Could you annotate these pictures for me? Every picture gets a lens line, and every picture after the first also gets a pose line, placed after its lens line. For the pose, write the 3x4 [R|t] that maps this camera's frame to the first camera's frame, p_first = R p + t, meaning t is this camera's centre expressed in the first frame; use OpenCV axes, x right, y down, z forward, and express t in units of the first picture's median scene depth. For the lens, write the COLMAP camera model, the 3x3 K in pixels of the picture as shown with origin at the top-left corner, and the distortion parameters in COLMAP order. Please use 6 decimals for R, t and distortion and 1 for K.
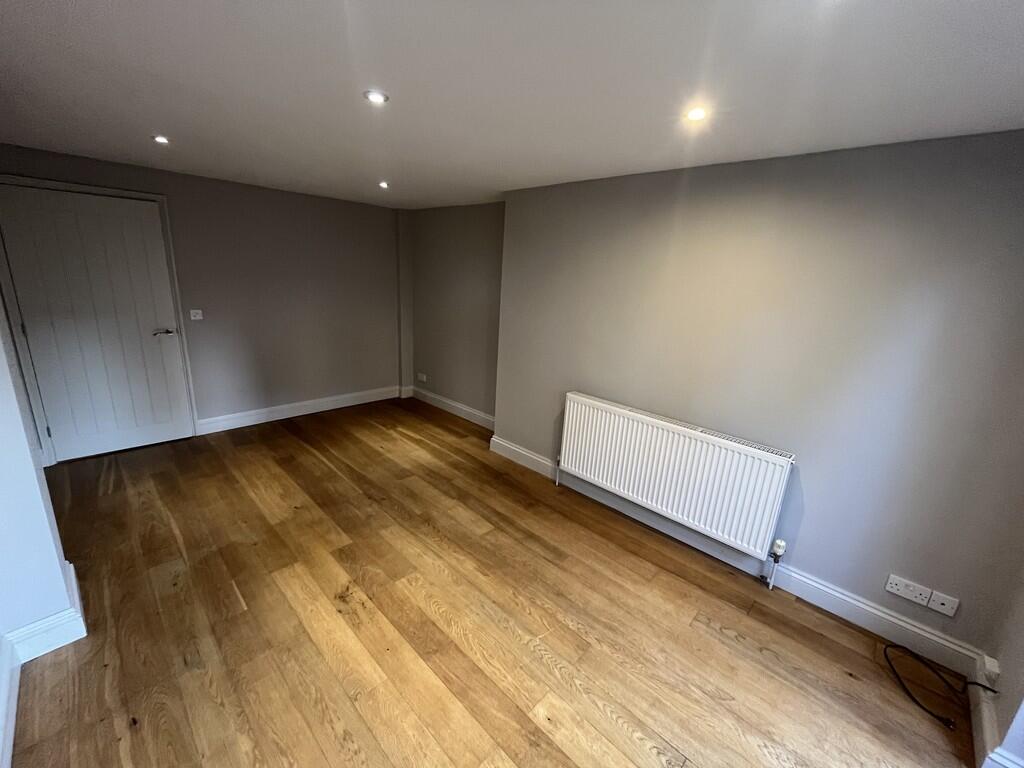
lens RADIAL K [[410.5, 0, 511.7], [0, 410.5, 379.7], [0, 0, 1]] dist [-0.002169, -0.000213]
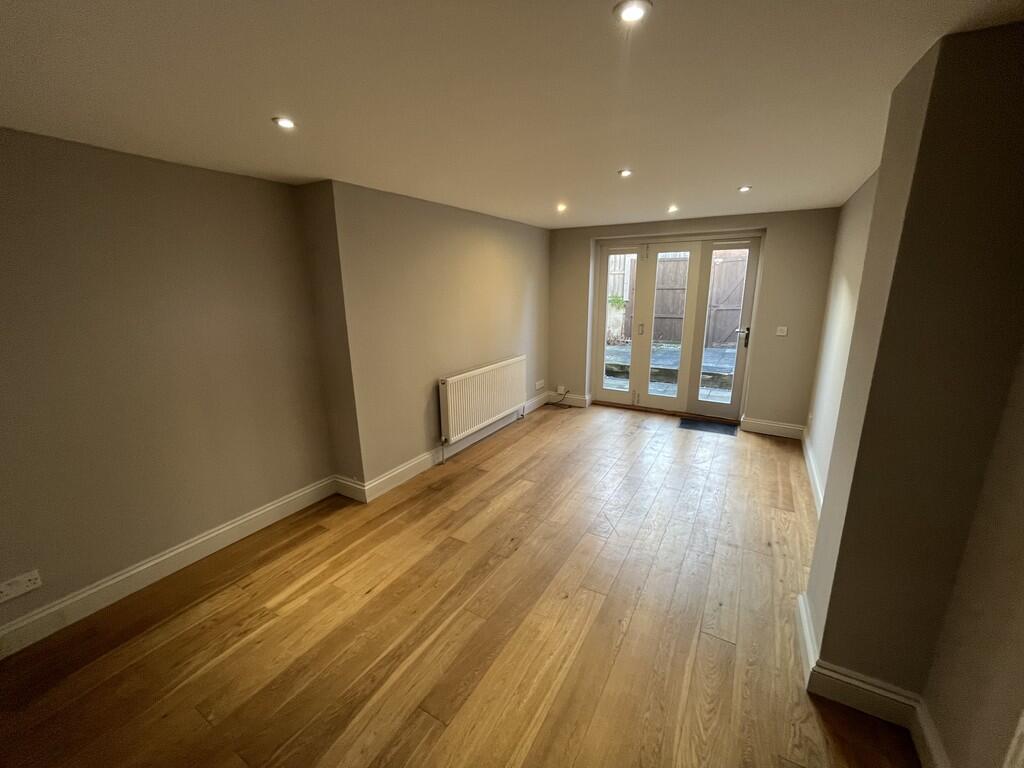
lens RADIAL K [[410.5, 0, 511.7], [0, 410.5, 379.7], [0, 0, 1]] dist [-0.002169, -0.000213]
pose [[-0.222238, -0.275119, 0.935371, -0.937517], [0.248001, 0.911857, 0.327126, -0.281656], [-0.942924, 0.304673, -0.134420, 0.910318]]
